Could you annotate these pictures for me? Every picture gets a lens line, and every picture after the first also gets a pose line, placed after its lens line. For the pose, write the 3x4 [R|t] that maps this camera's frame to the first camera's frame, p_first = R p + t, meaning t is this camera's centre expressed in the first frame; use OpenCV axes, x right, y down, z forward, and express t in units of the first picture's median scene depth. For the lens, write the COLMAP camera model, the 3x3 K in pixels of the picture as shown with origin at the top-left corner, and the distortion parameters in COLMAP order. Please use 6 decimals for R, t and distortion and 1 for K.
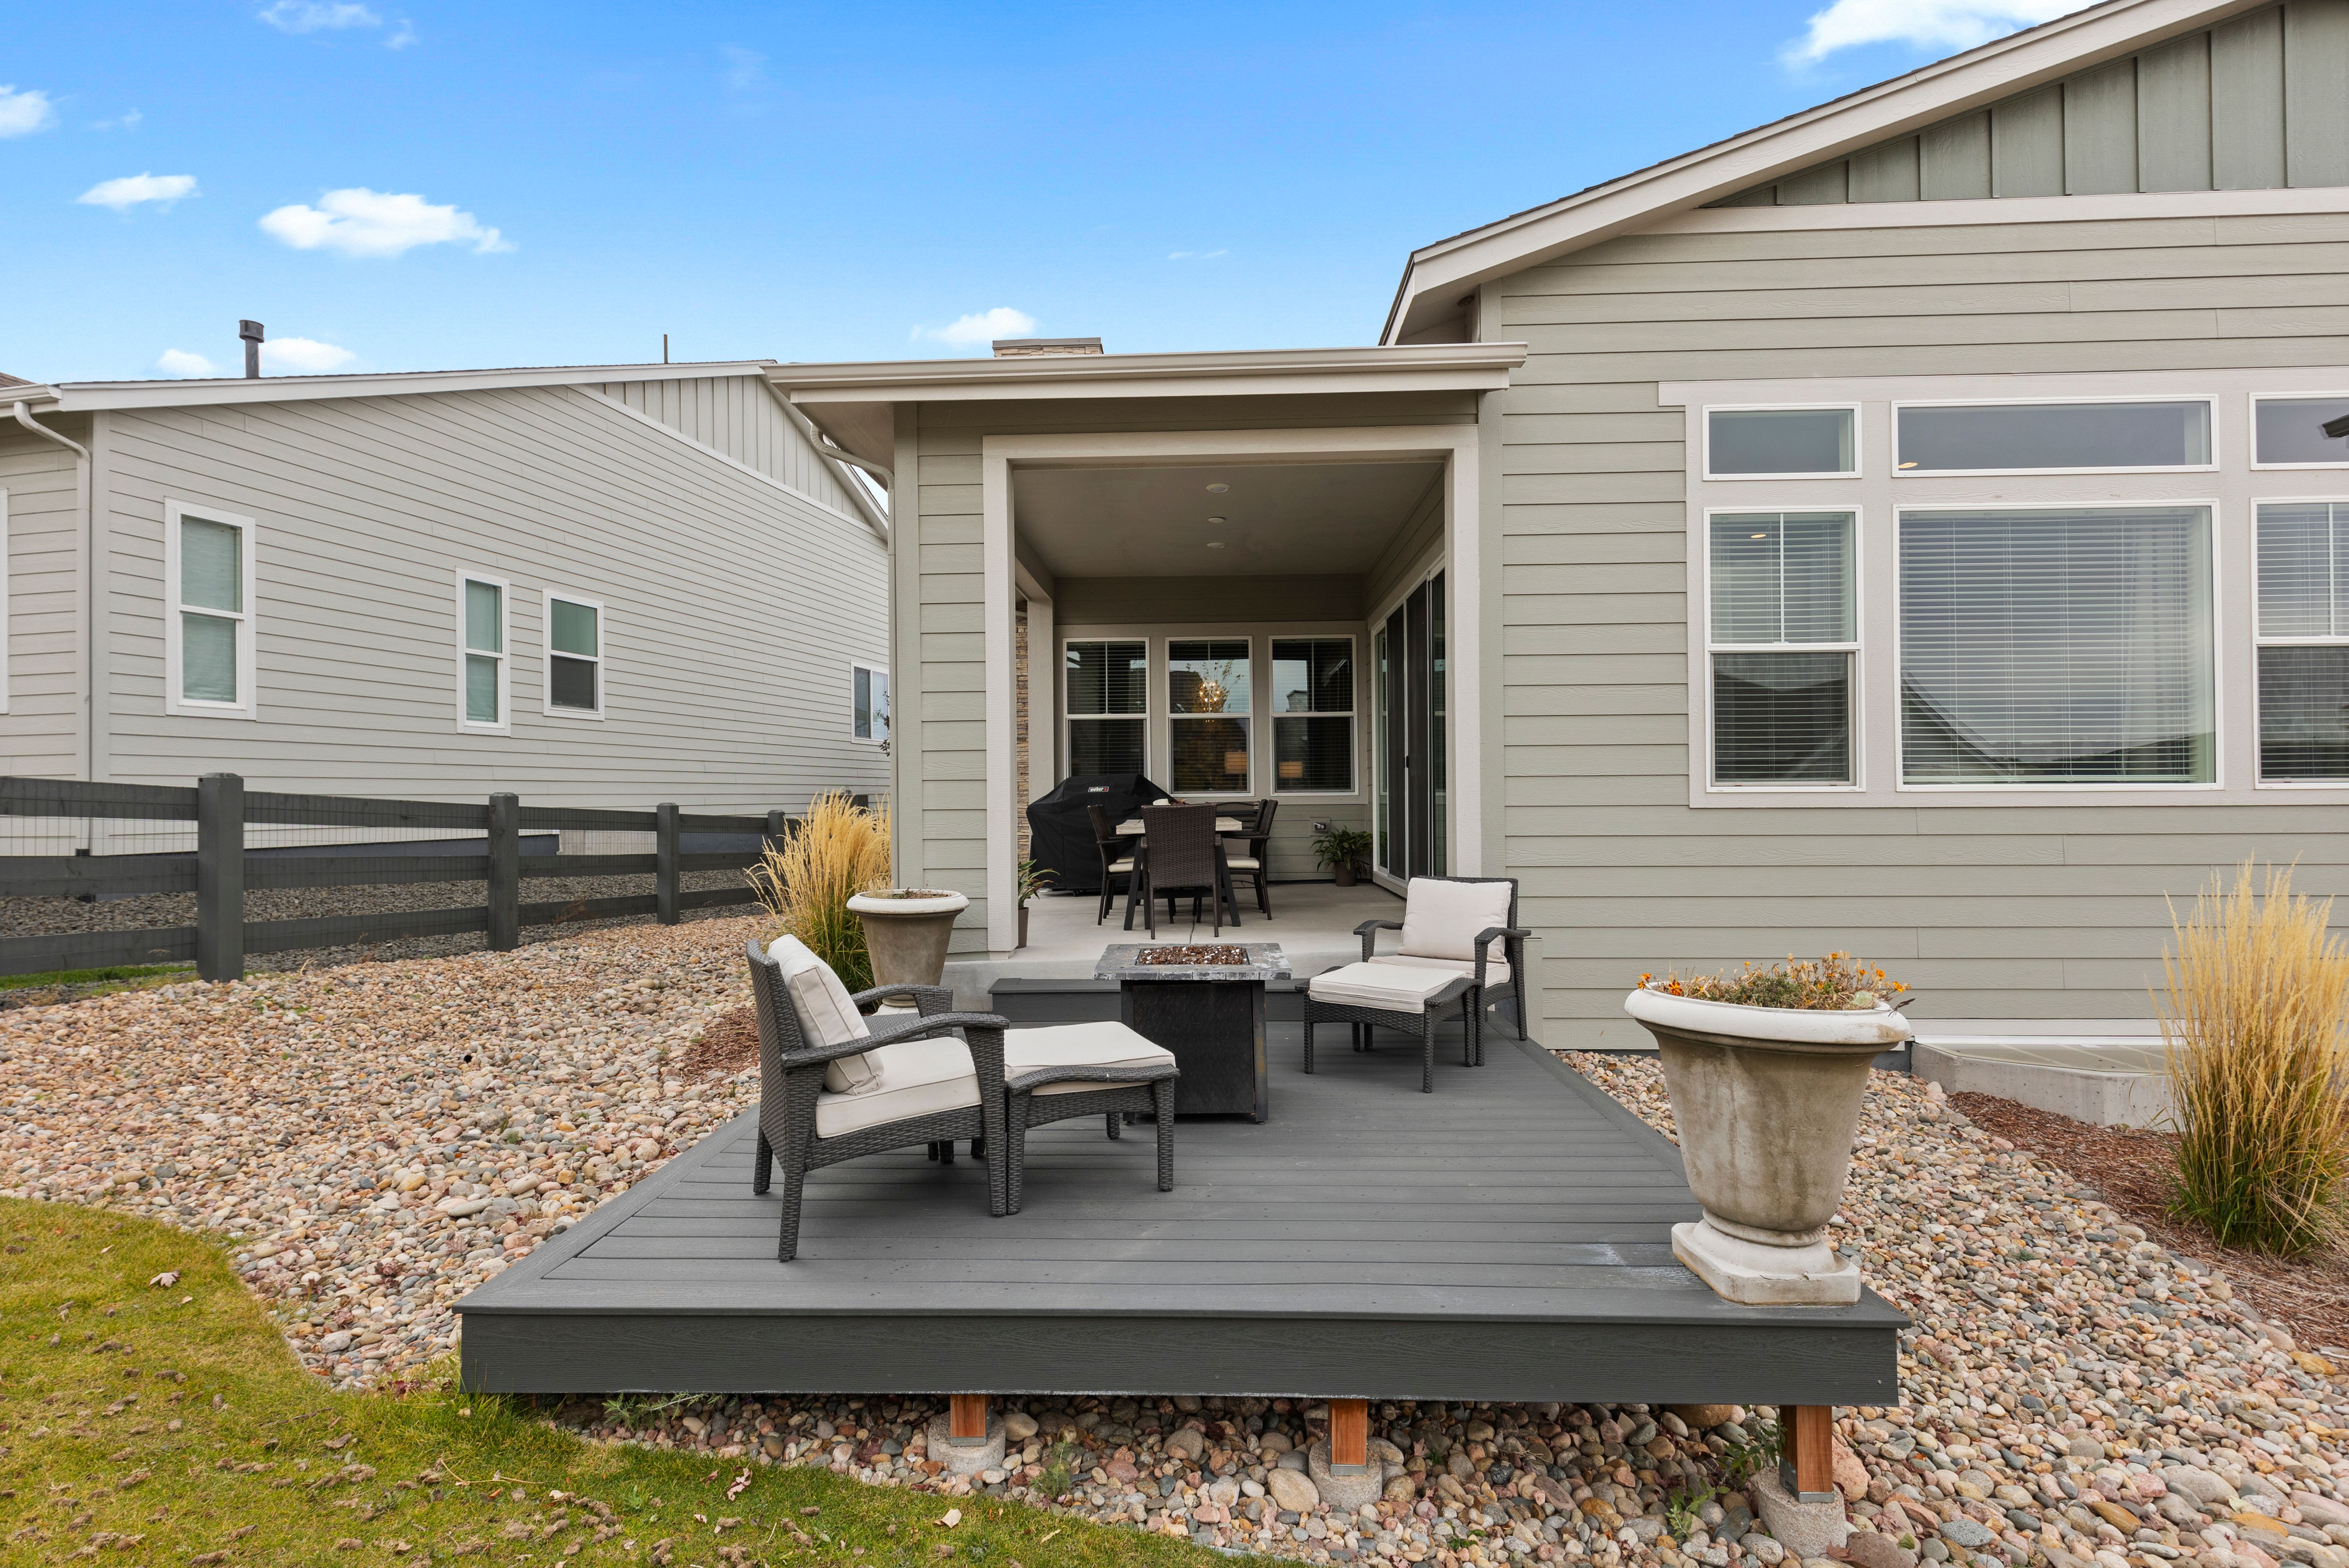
lens RADIAL K [[1070.0, 0, 1181.0], [0, 1070.0, 775.1], [0, 0, 1]] dist [0.003308, -0.000146]
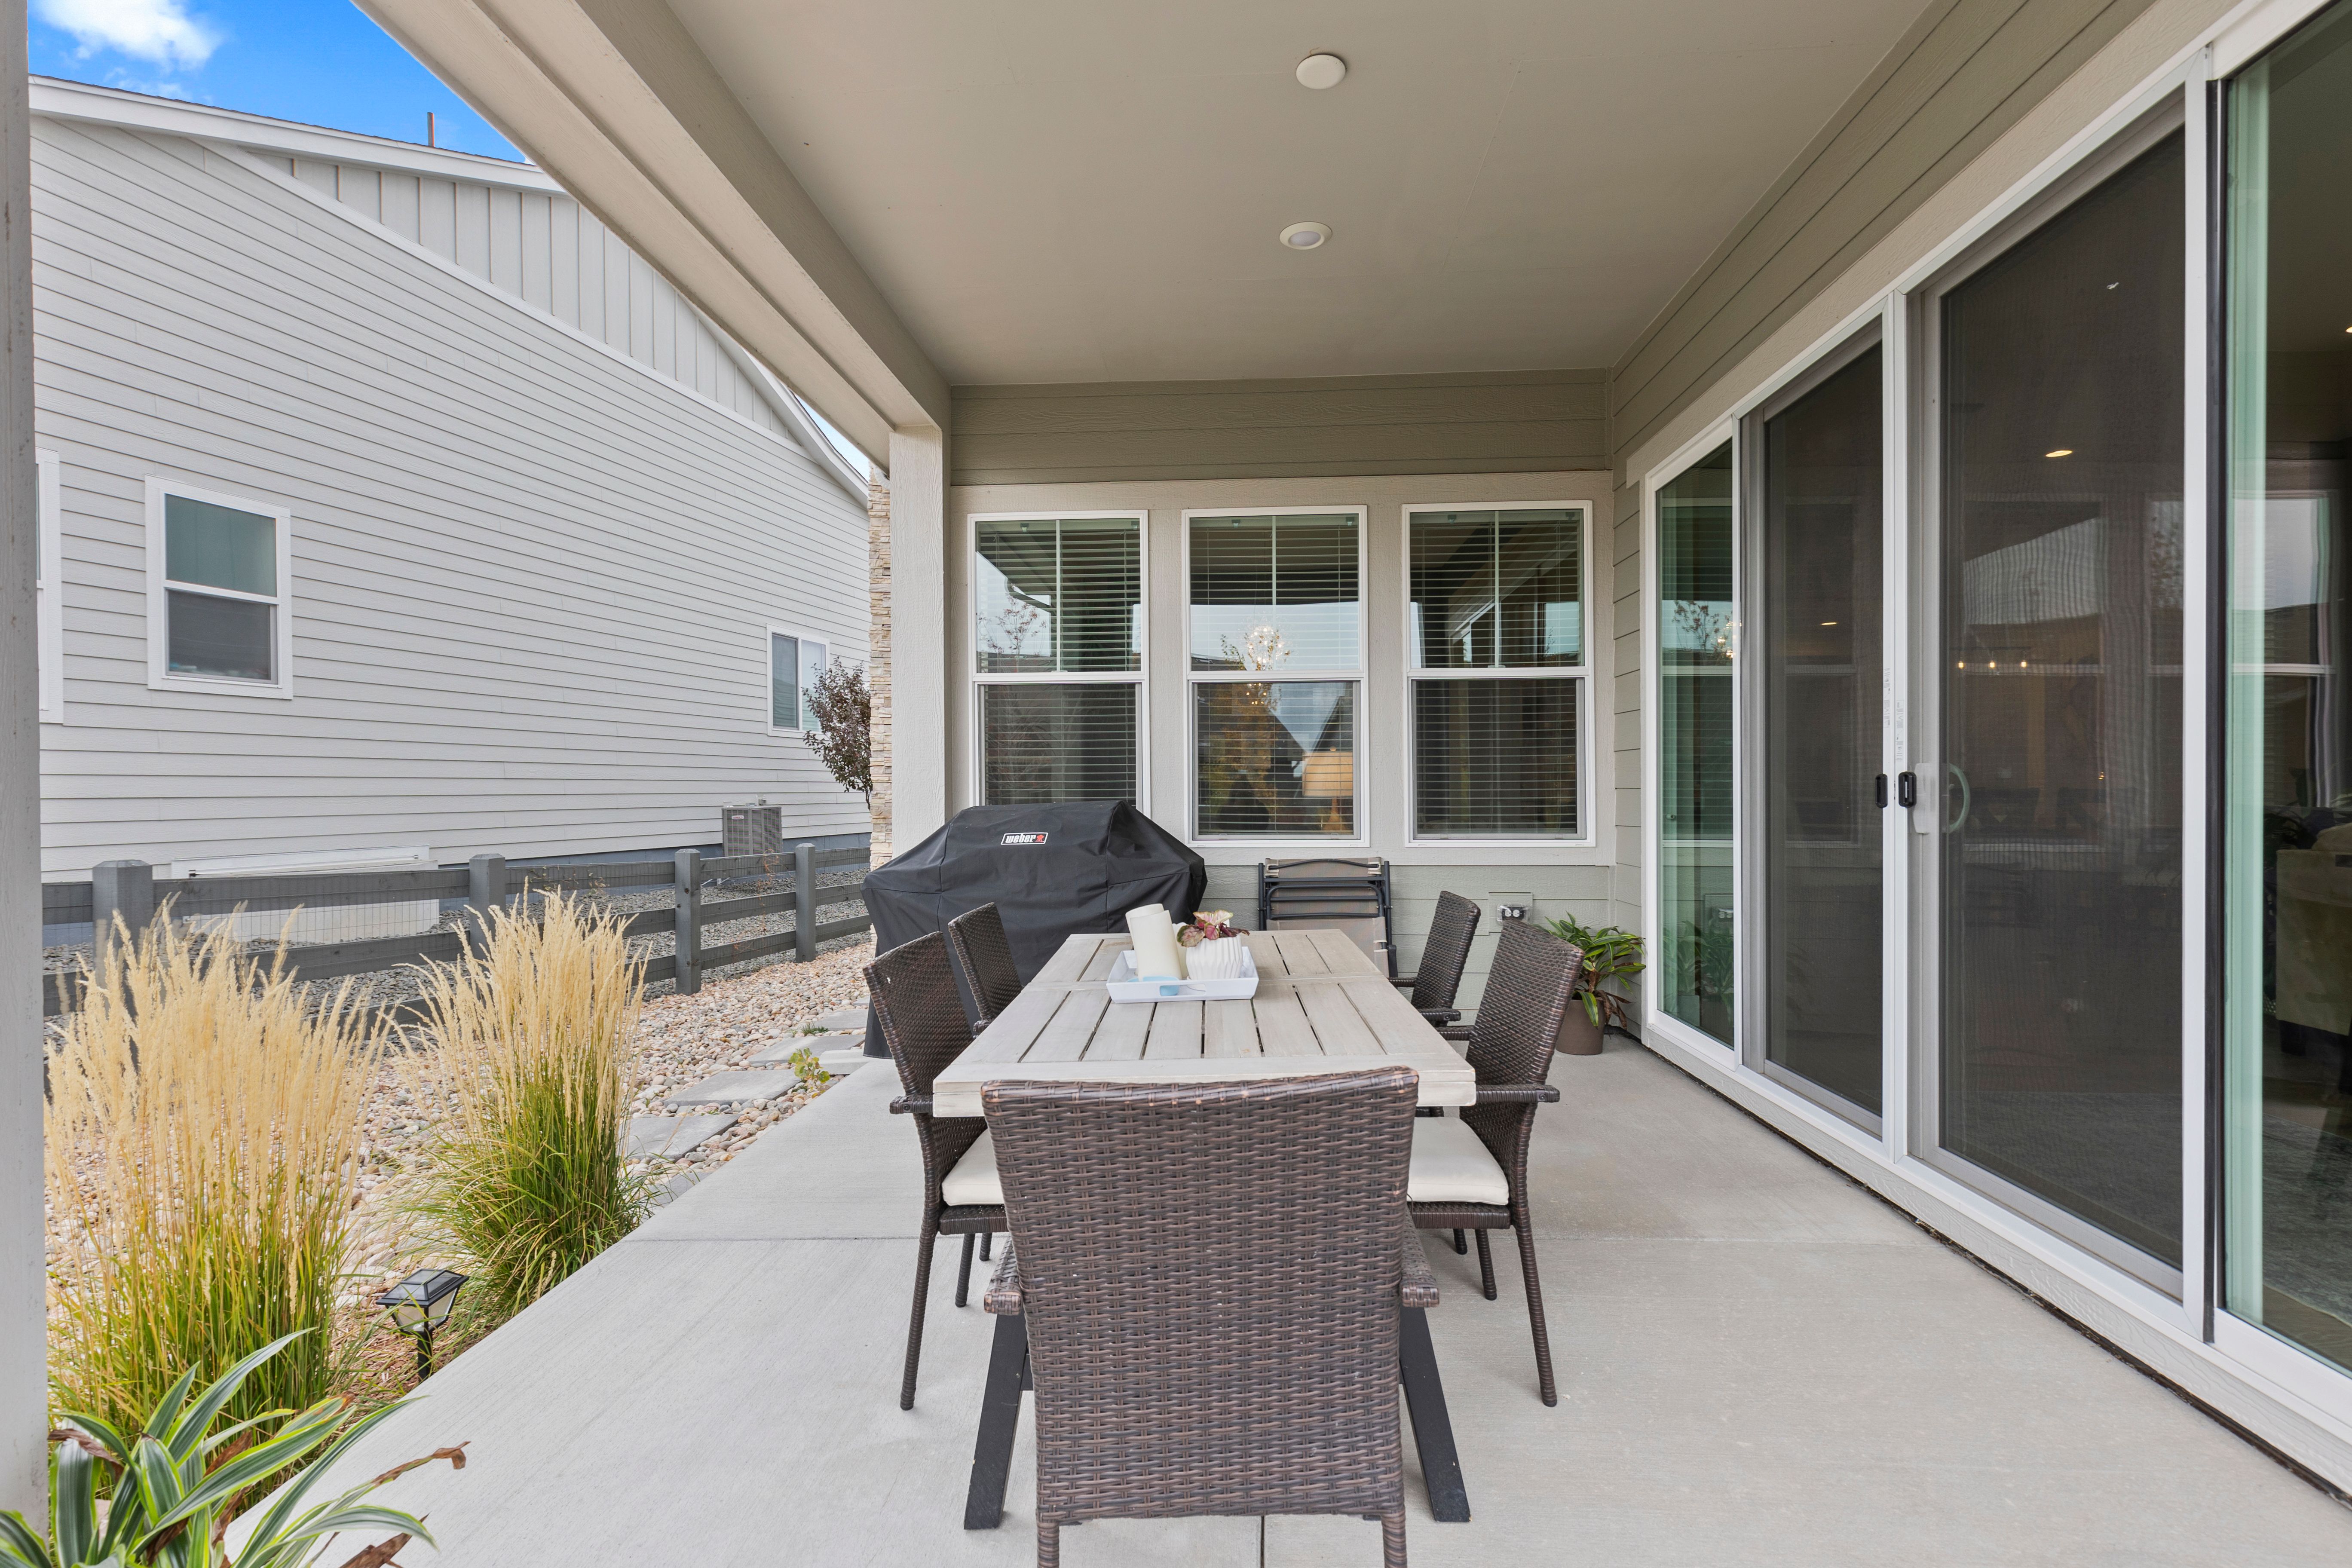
lens RADIAL K [[1071.3, 0, 1167.5], [0, 1071.3, 779.5], [0, 0, 1]] dist [0.003308, -0.000146]
pose [[0.999026, 0.002285, -0.044063, -0.000082], [-0.001872, 0.999954, 0.009418, -0.011619], [0.044082, -0.009326, 0.998984, 0.423172]]
